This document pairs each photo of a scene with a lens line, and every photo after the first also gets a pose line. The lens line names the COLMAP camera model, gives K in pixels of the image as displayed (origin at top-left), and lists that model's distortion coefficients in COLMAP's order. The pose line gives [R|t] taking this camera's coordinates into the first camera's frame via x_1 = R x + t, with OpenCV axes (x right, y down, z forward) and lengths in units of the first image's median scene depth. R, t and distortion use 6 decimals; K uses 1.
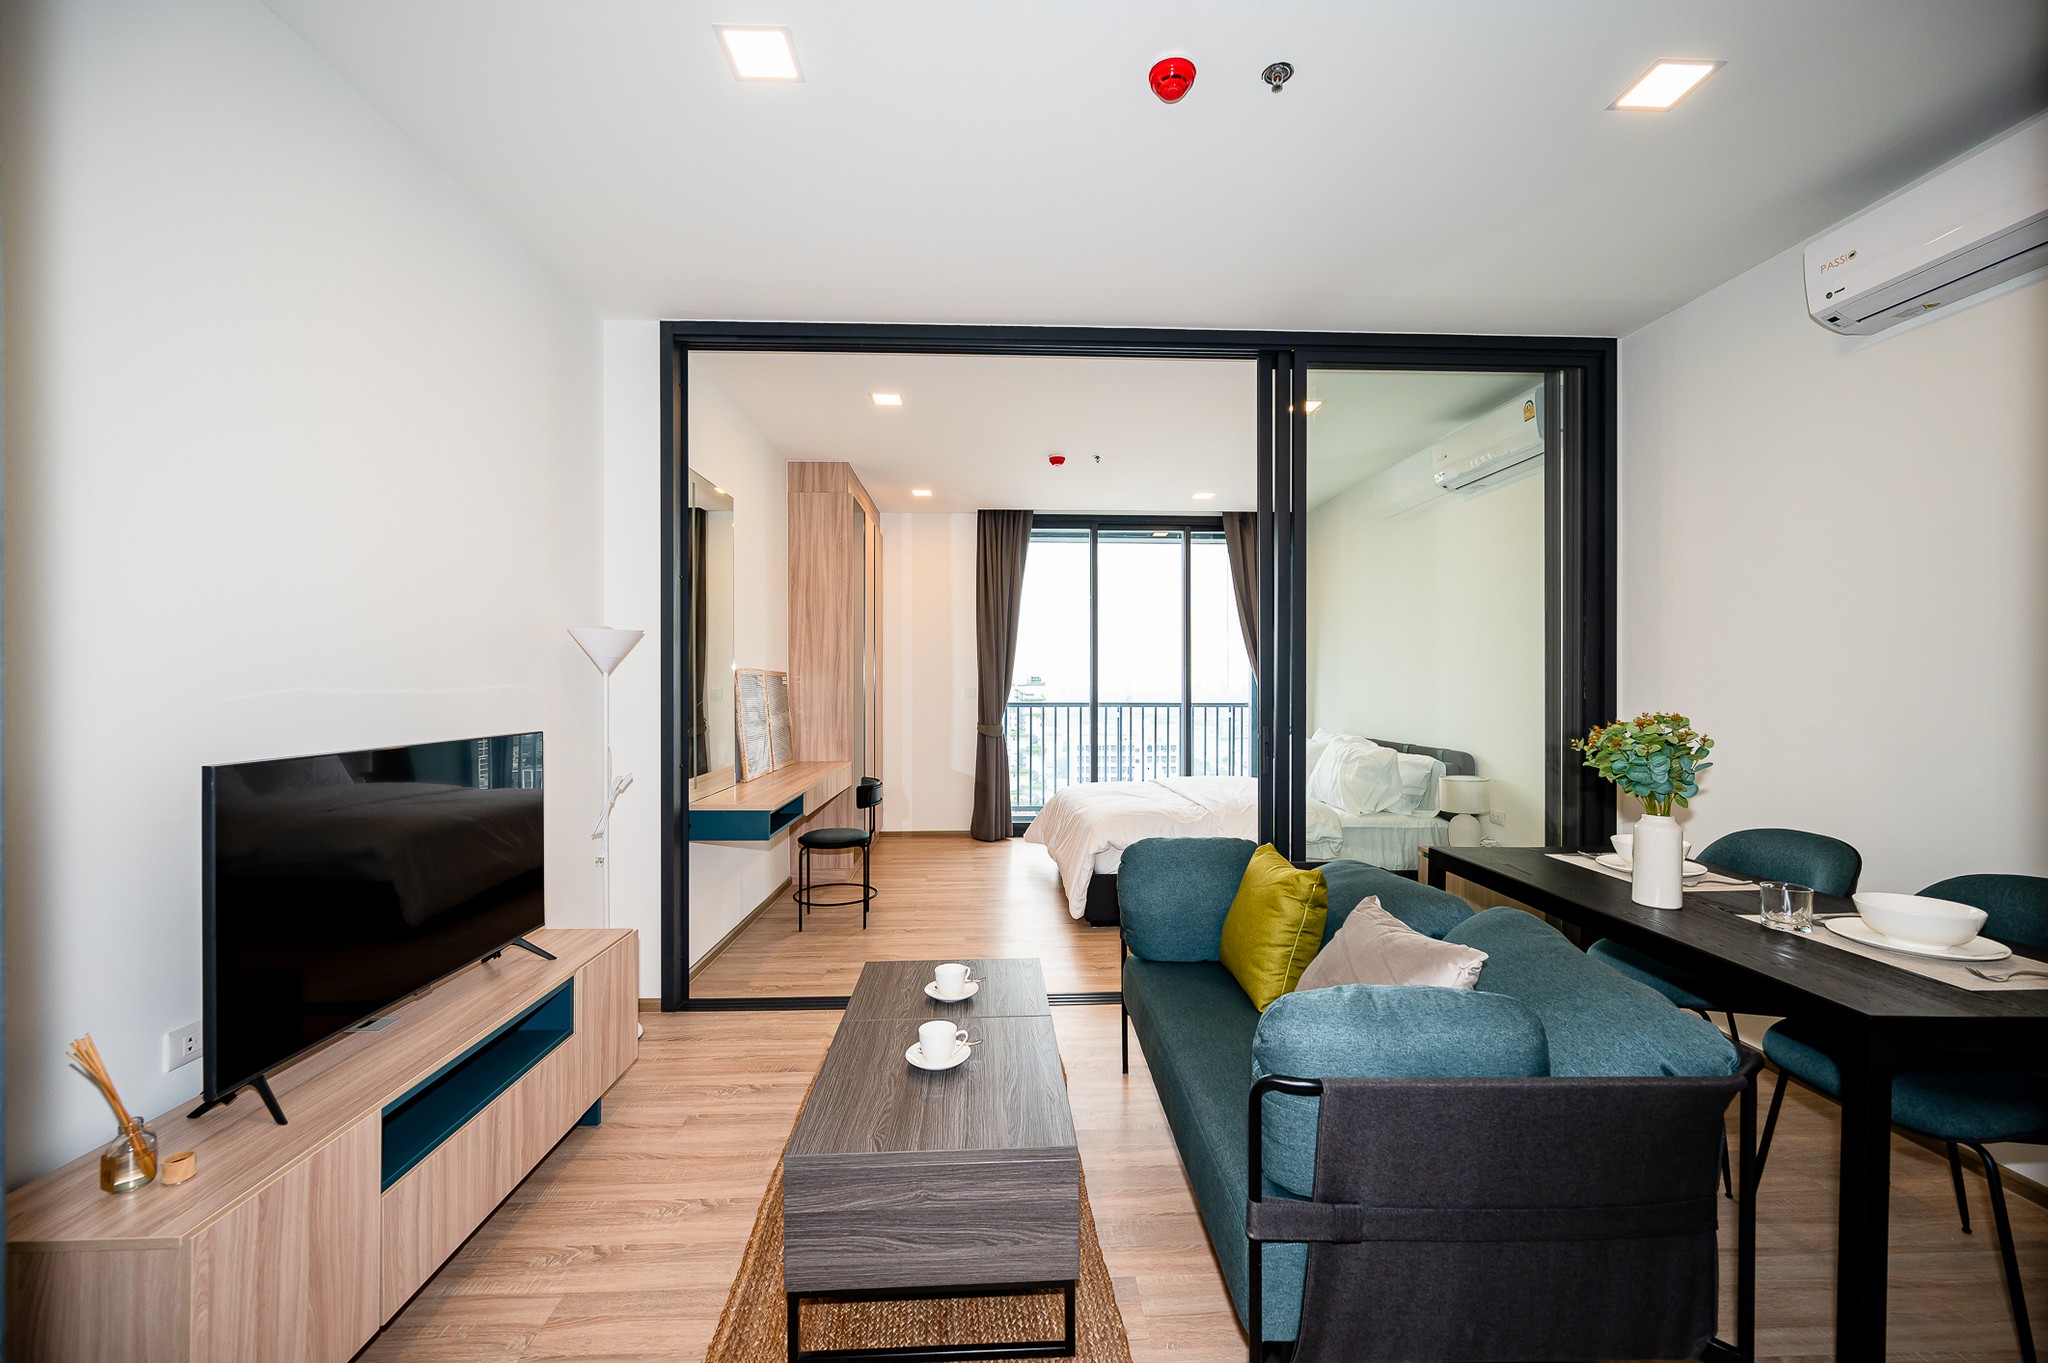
lens RADIAL K [[812.3, 0, 1027.0], [0, 812.3, 688.9], [0, 0, 1]] dist [-0.001669, -0.000203]
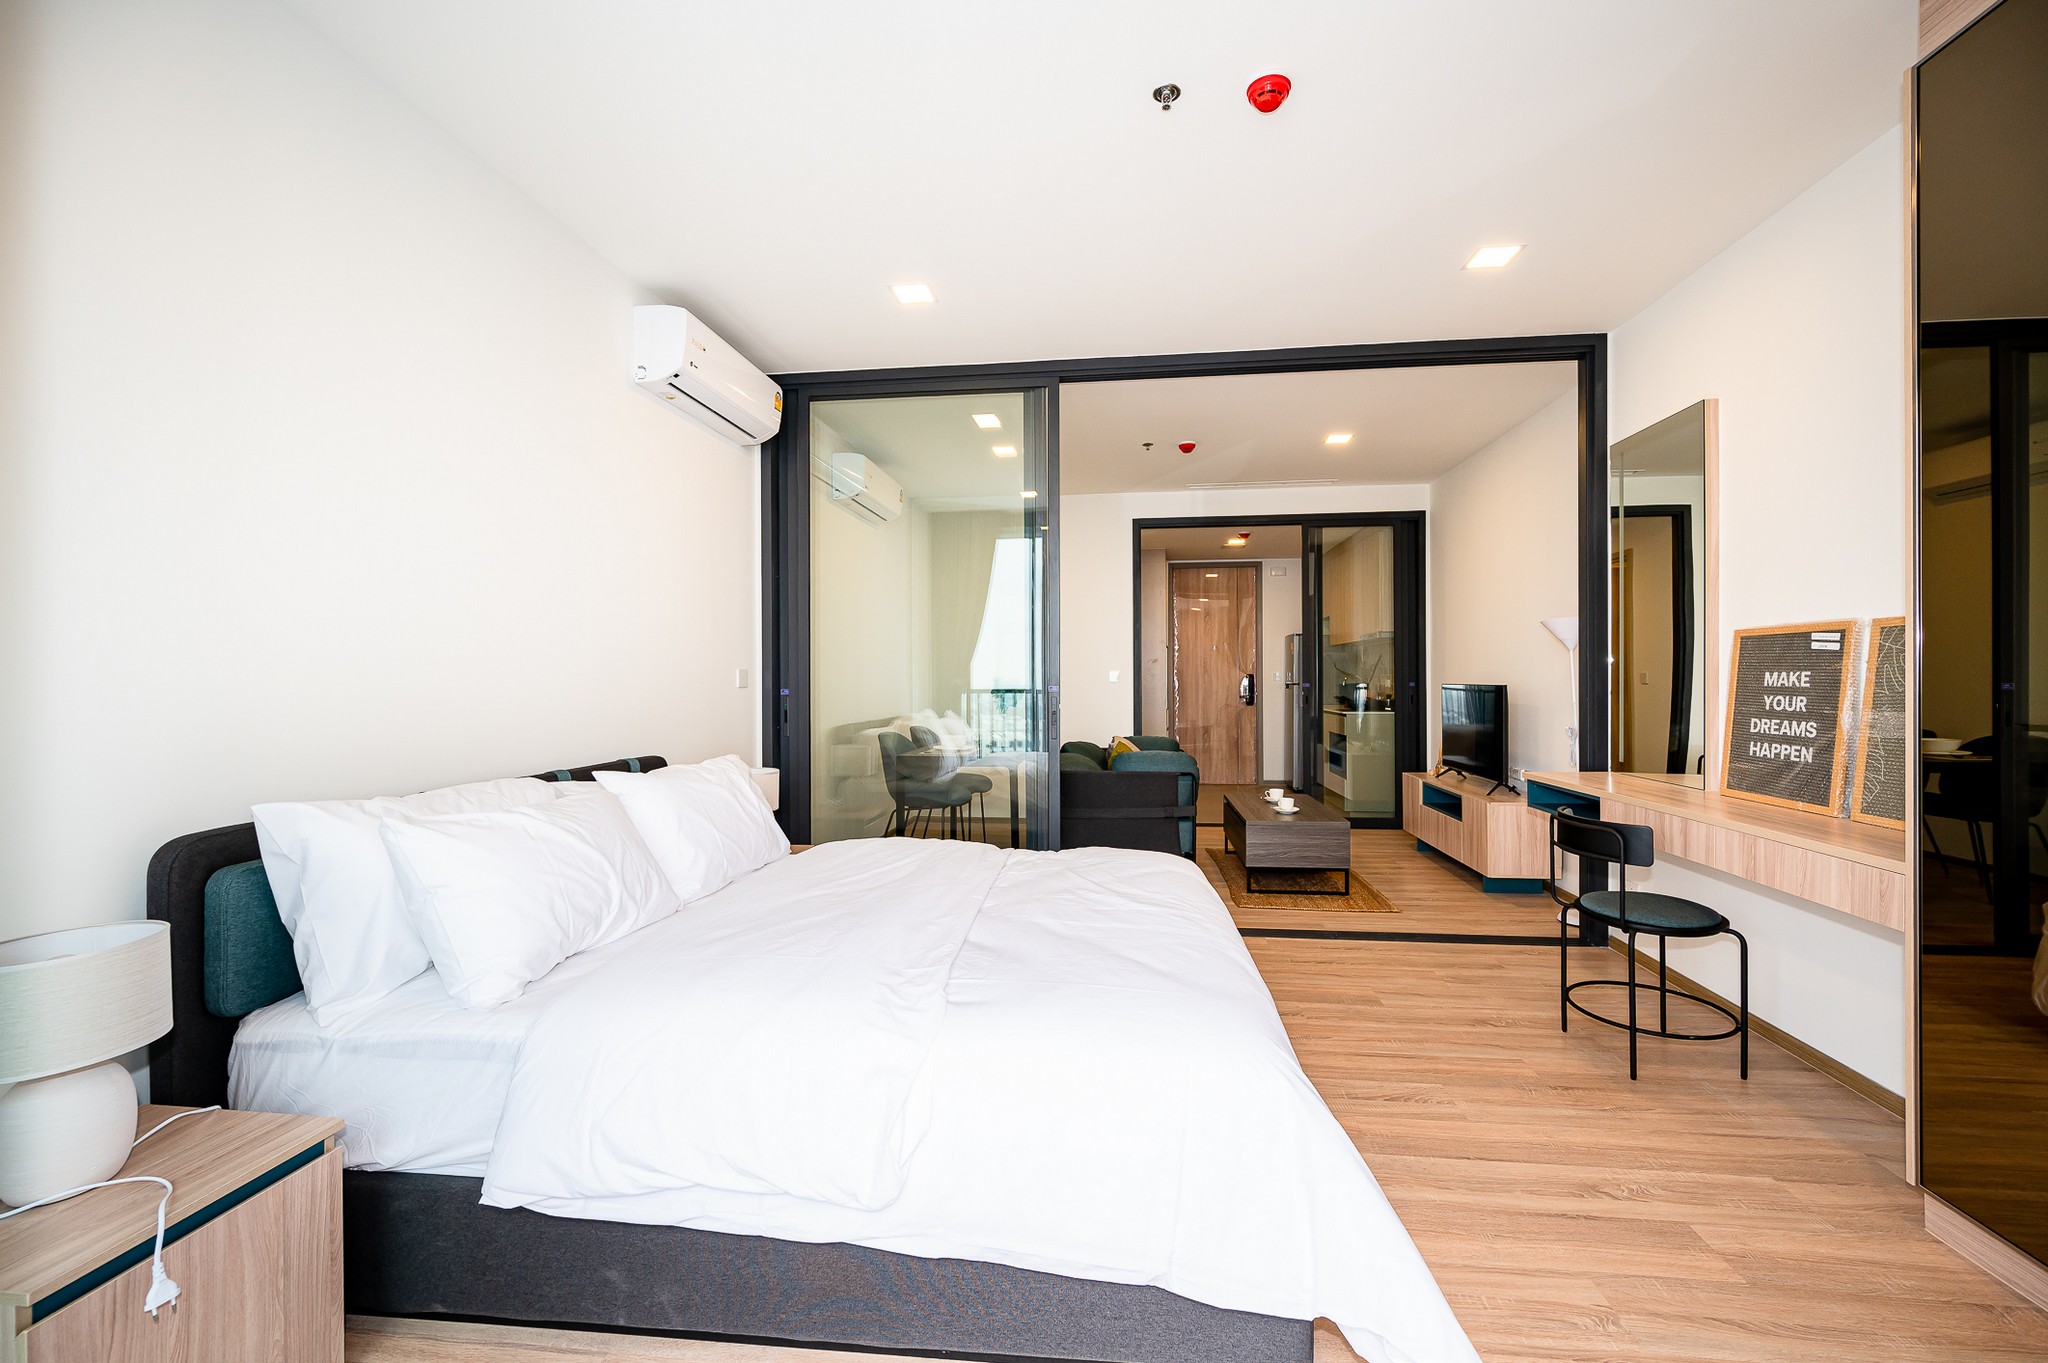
lens RADIAL K [[809.7, 0, 1051.6], [0, 809.7, 681.3], [0, 0, 1]] dist [-0.000549, -0.000063]
pose [[-0.989375, 0.002443, 0.145363, 0.086784], [0.003961, 0.999941, 0.010157, 0.007659], [-0.145329, 0.010625, -0.989326, 1.371810]]
